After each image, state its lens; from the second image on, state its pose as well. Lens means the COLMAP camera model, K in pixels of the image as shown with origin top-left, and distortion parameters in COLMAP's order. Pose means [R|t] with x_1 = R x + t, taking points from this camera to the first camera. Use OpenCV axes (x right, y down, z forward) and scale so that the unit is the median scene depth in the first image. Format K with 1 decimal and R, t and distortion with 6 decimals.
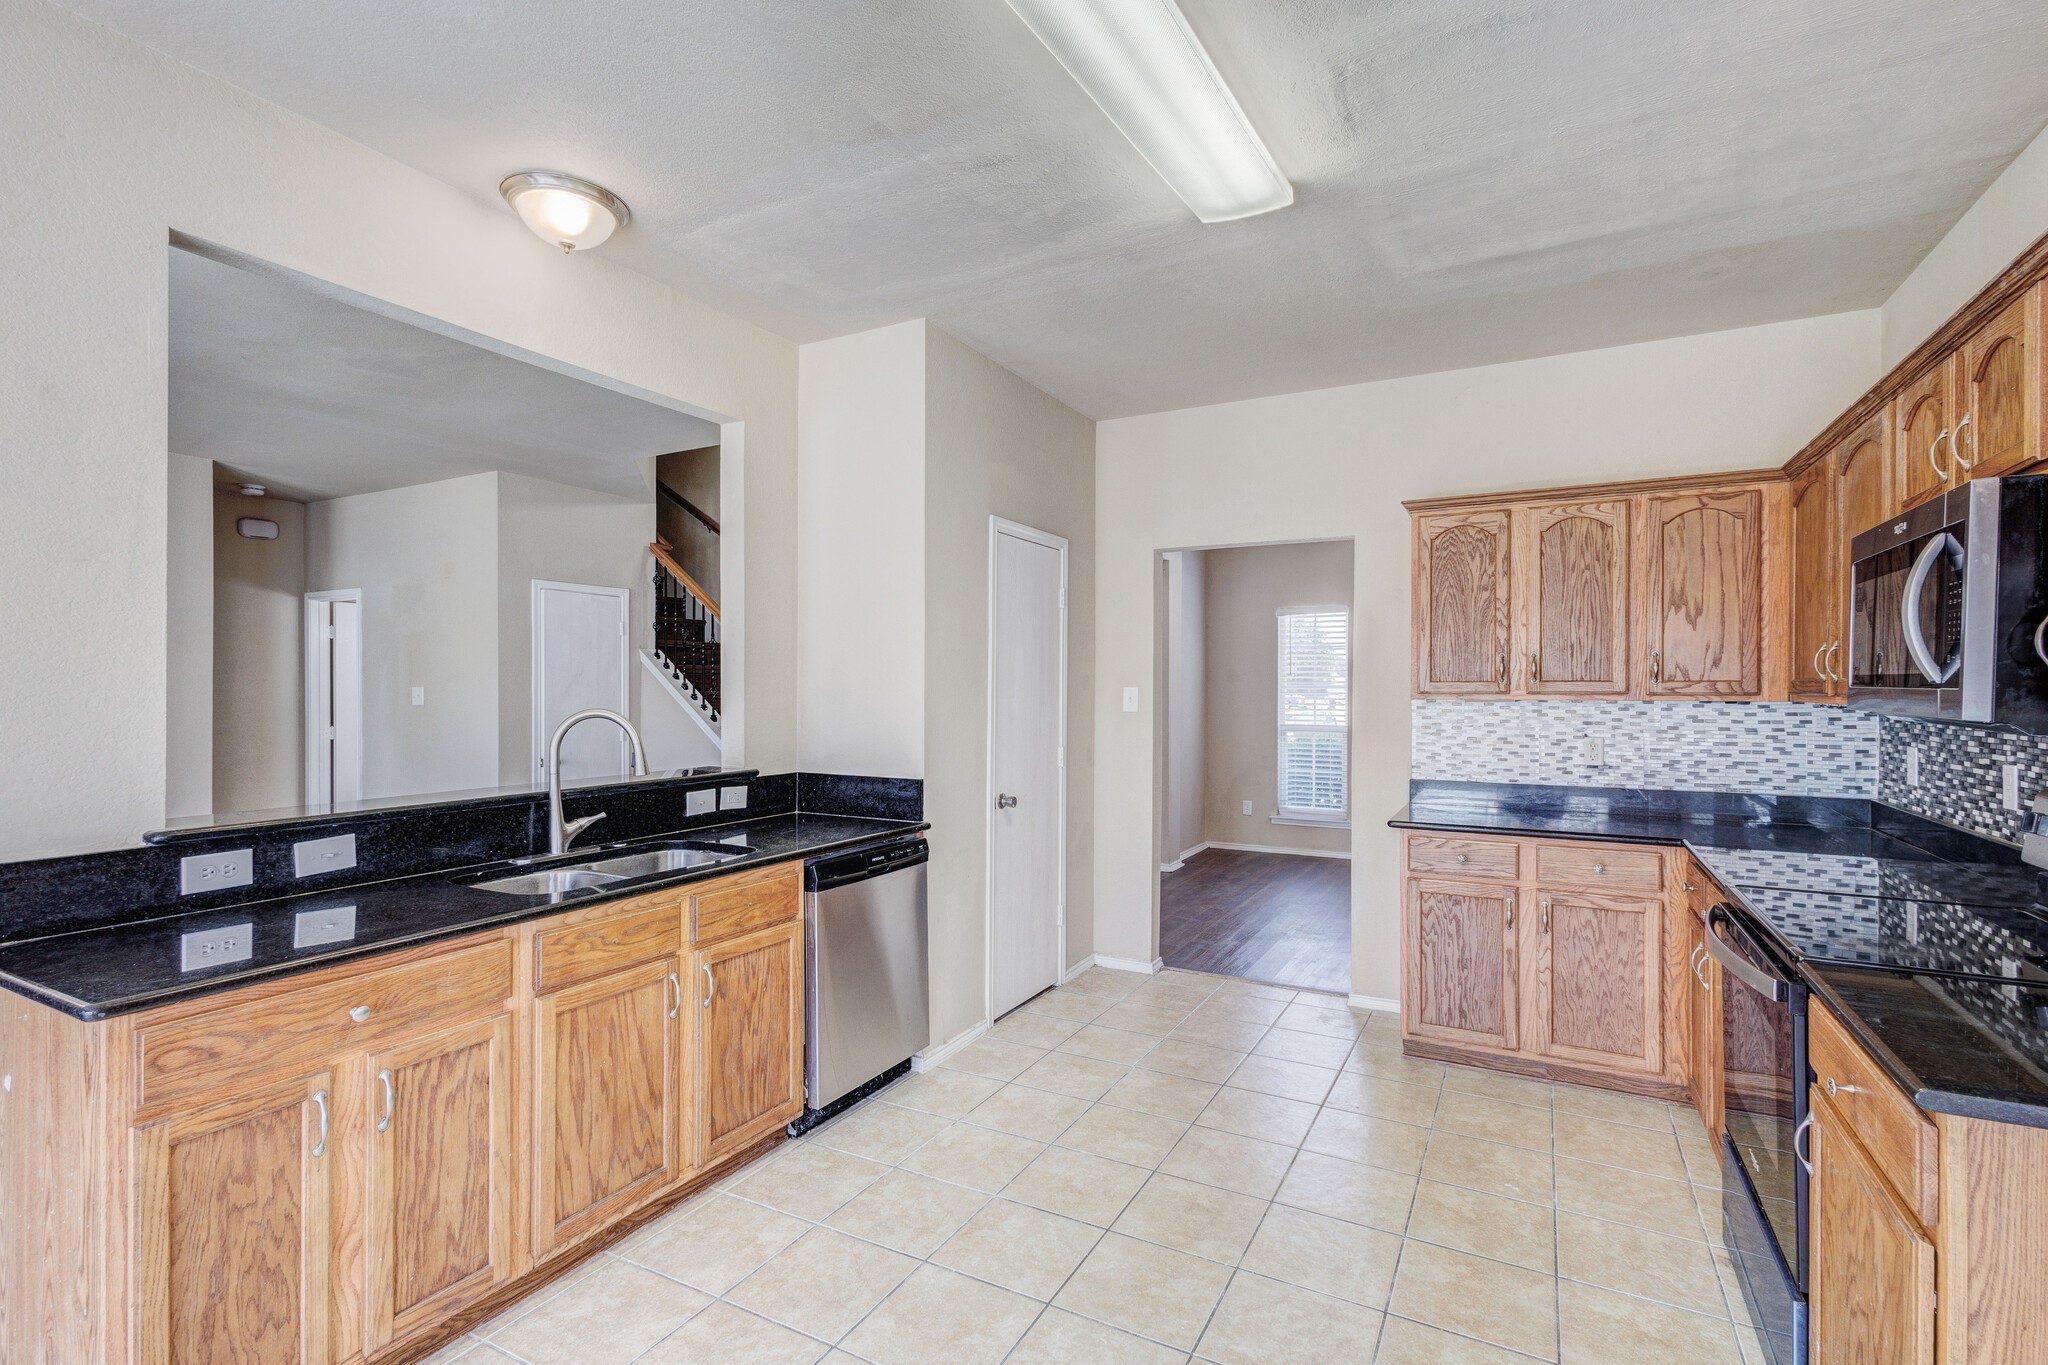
lens RADIAL K [[949.5, 0, 1025.6], [0, 949.5, 688.6], [0, 0, 1]] dist [0.009375, -0.000347]
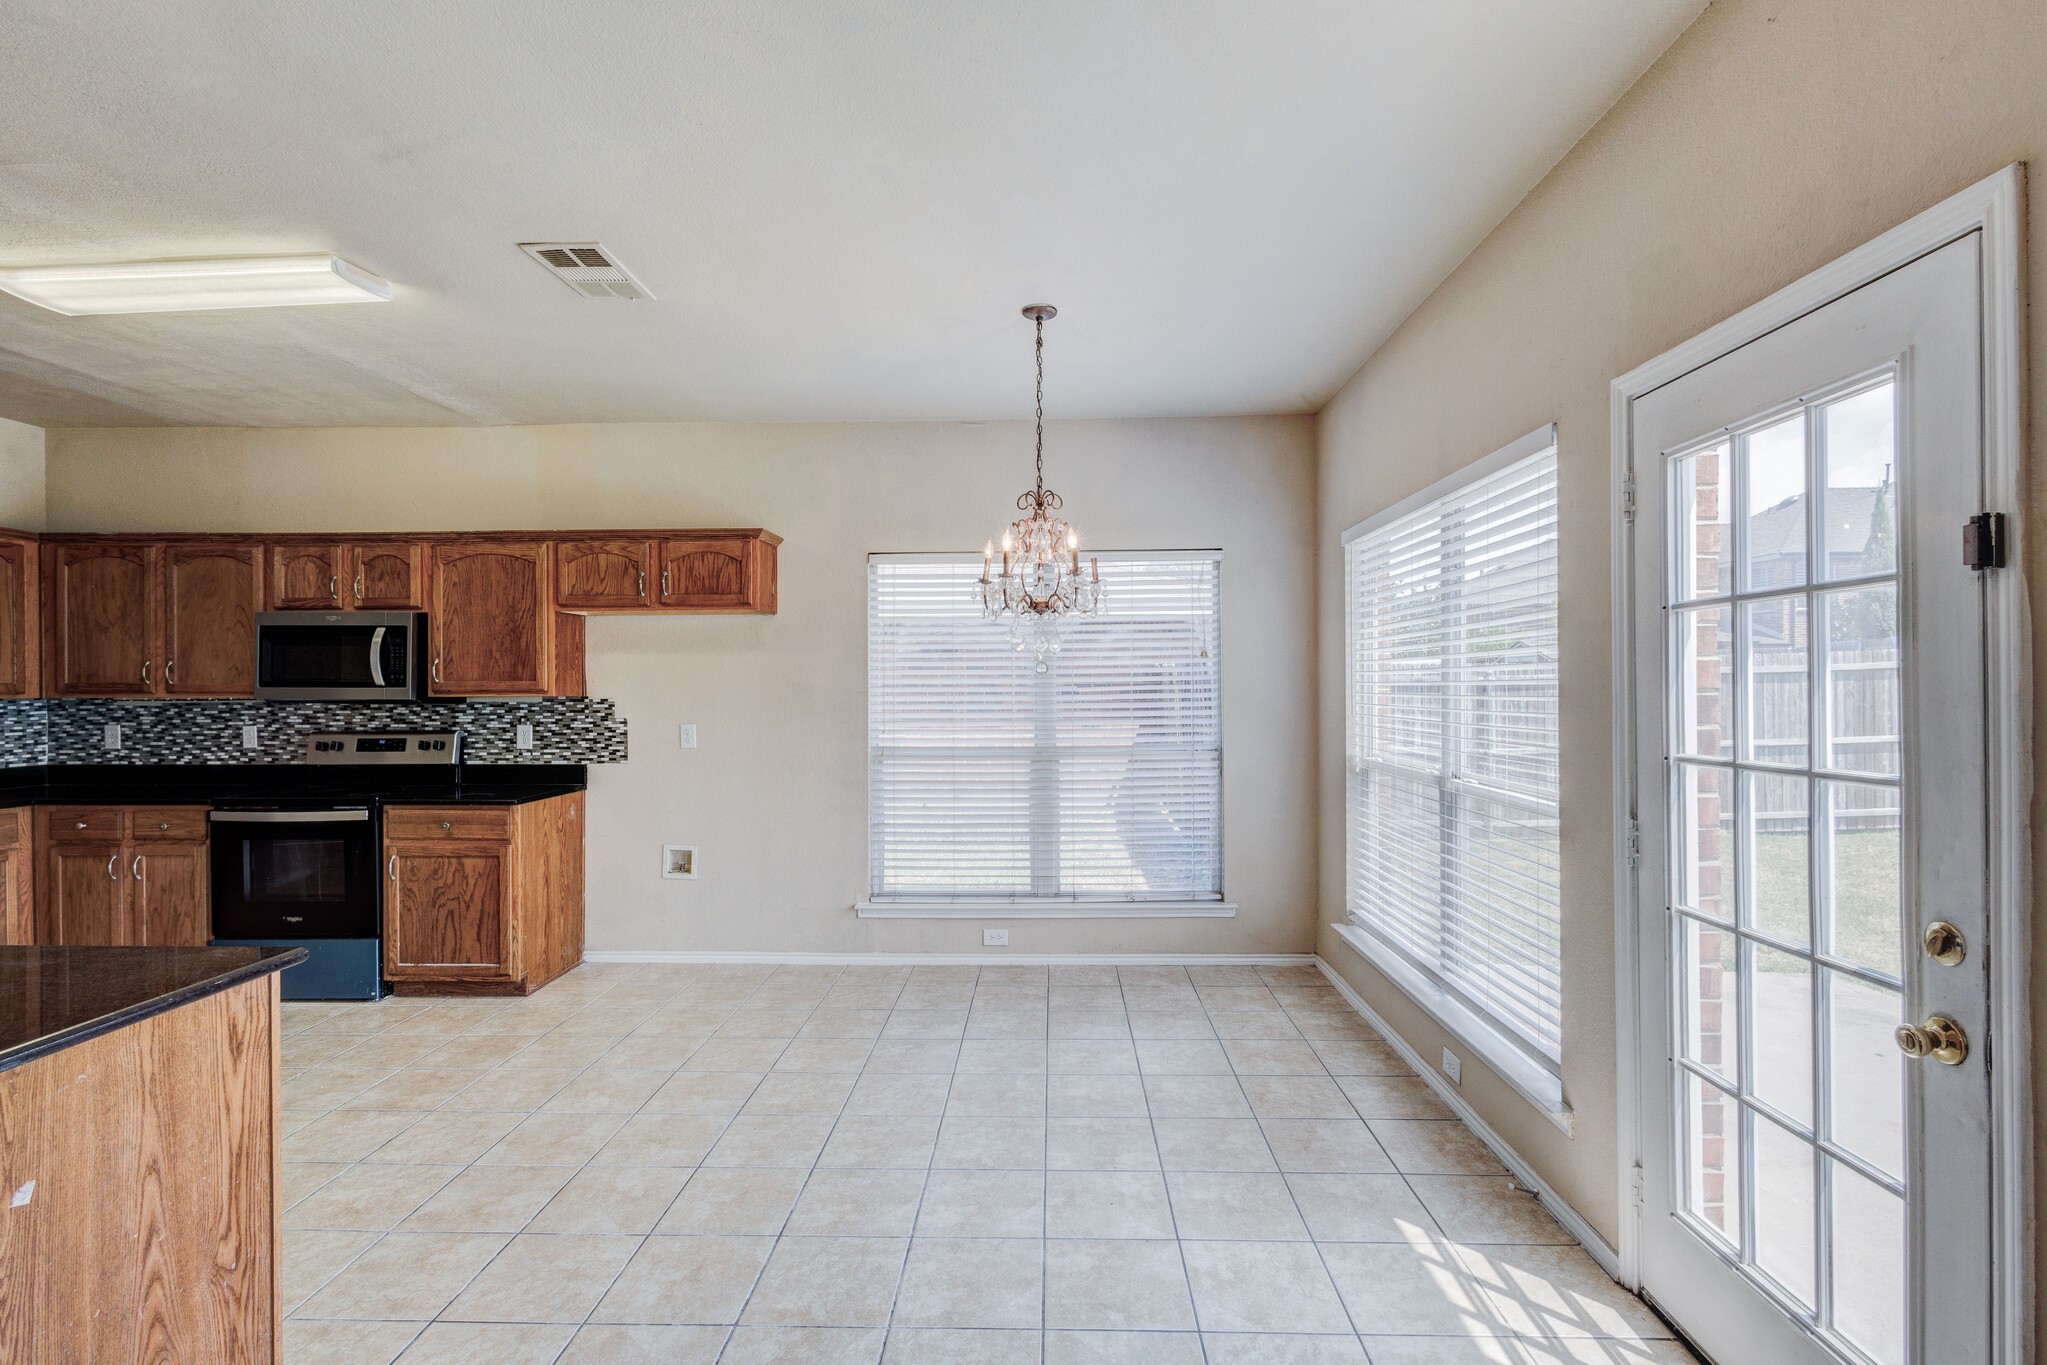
lens RADIAL K [[945.4, 0, 1025.1], [0, 945.4, 687.5], [0, 0, 1]] dist [0.005674, -0.001611]
pose [[-0.448728, -0.001338, 0.893667, -1.098769], [0.004069, 0.999985, 0.003540, -0.001432], [-0.893659, 0.005225, -0.448717, 0.318150]]
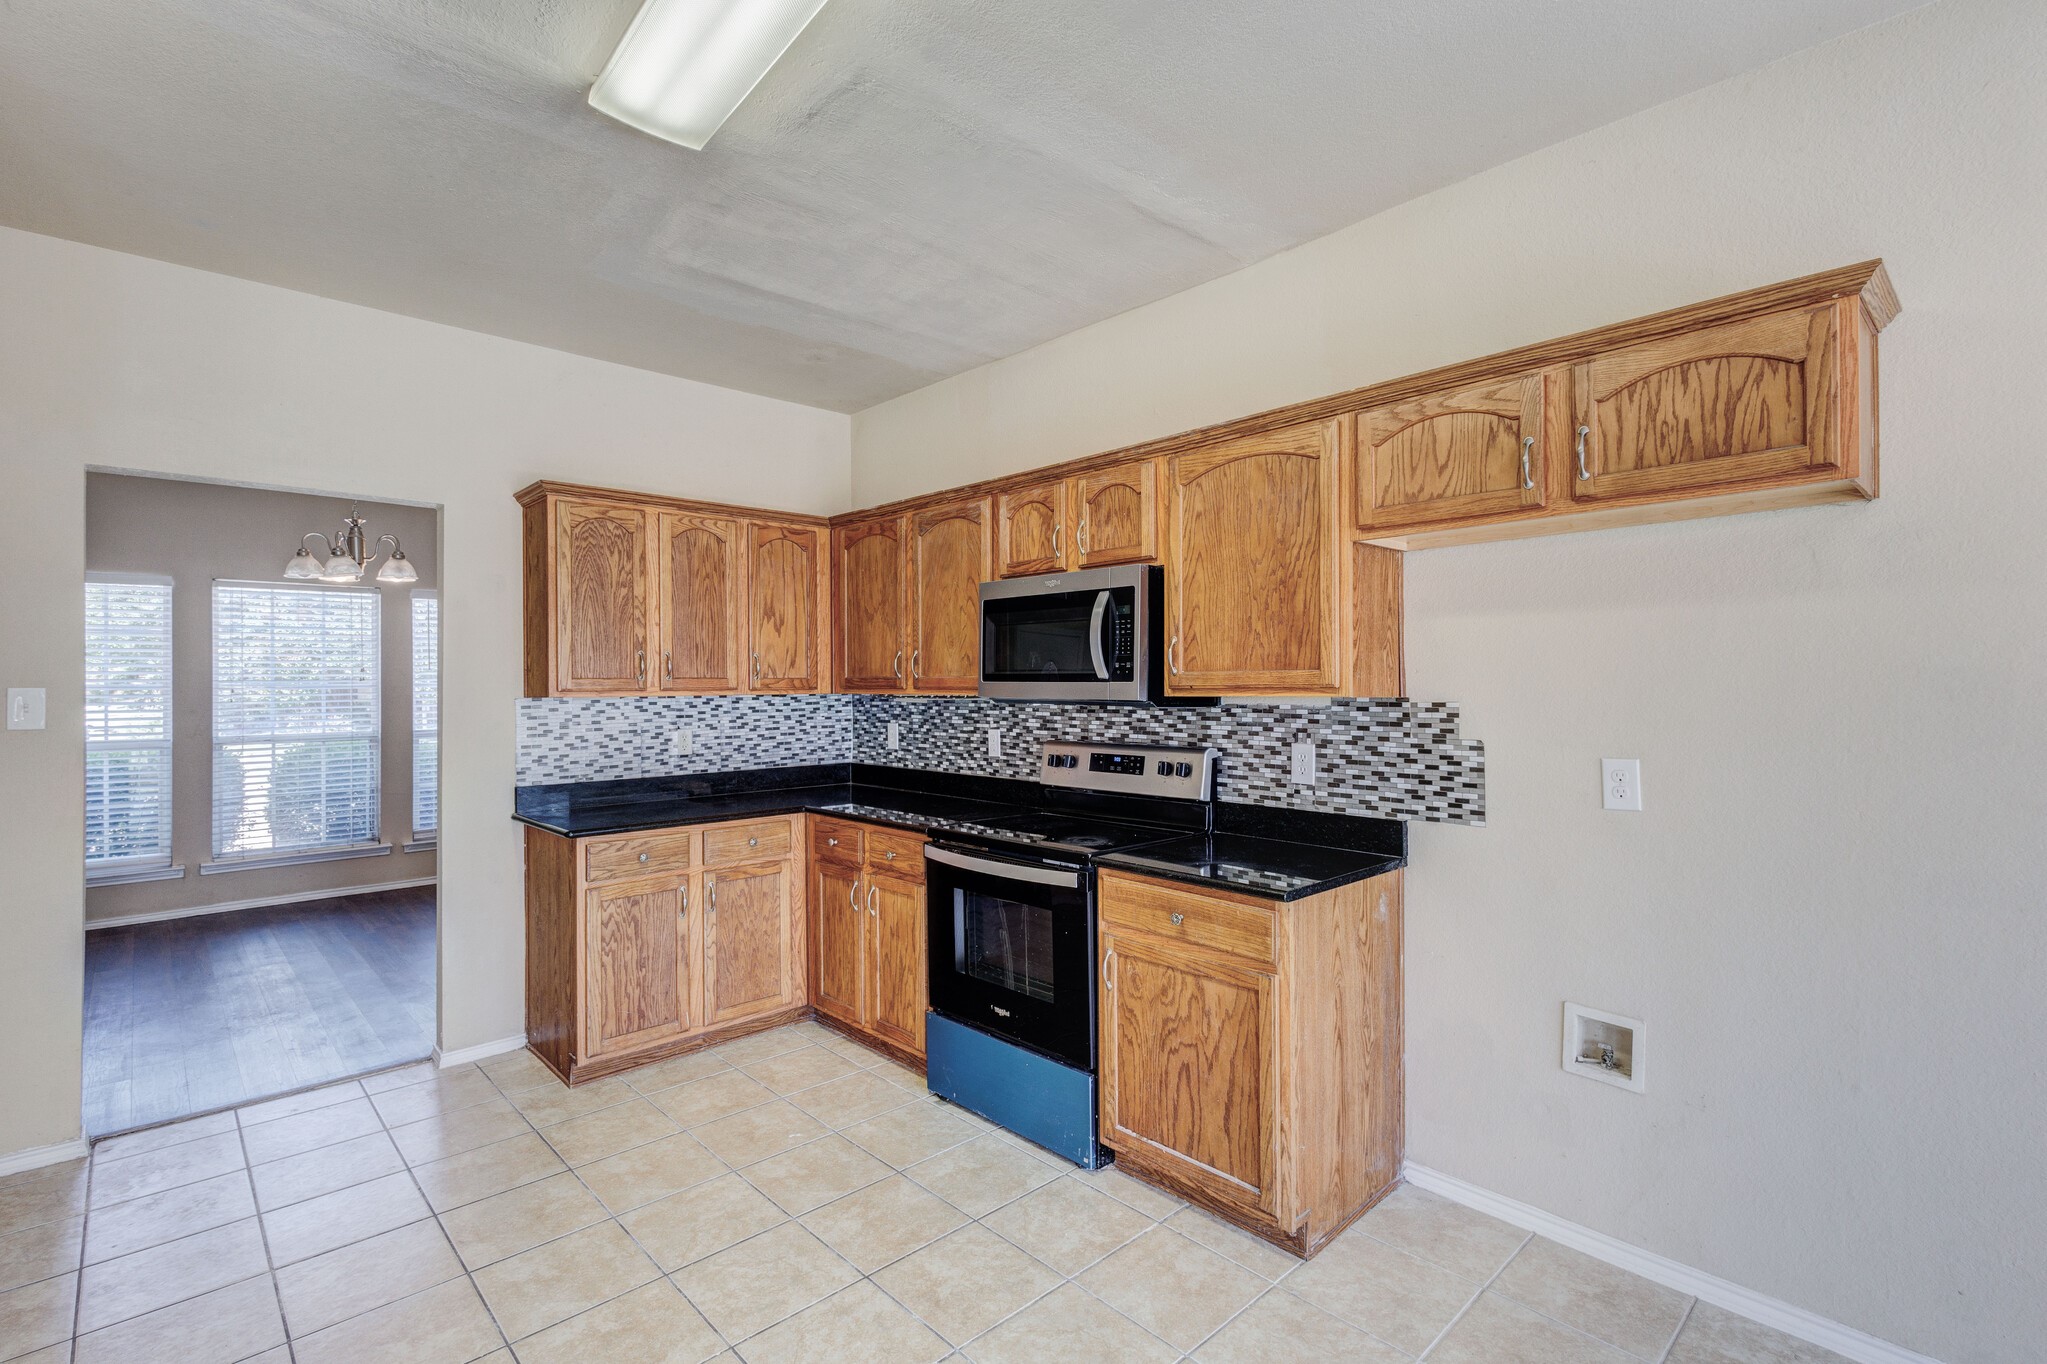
lens RADIAL K [[941.0, 0, 1023.5], [0, 941.0, 682.0], [0, 0, 1]] dist [0.010563, -0.000006]
pose [[0.316208, -0.001784, 0.948688, -0.357963], [0.007138, 0.999974, -0.000499, -0.000330], [-0.948663, 0.006930, 0.316212, 0.322927]]
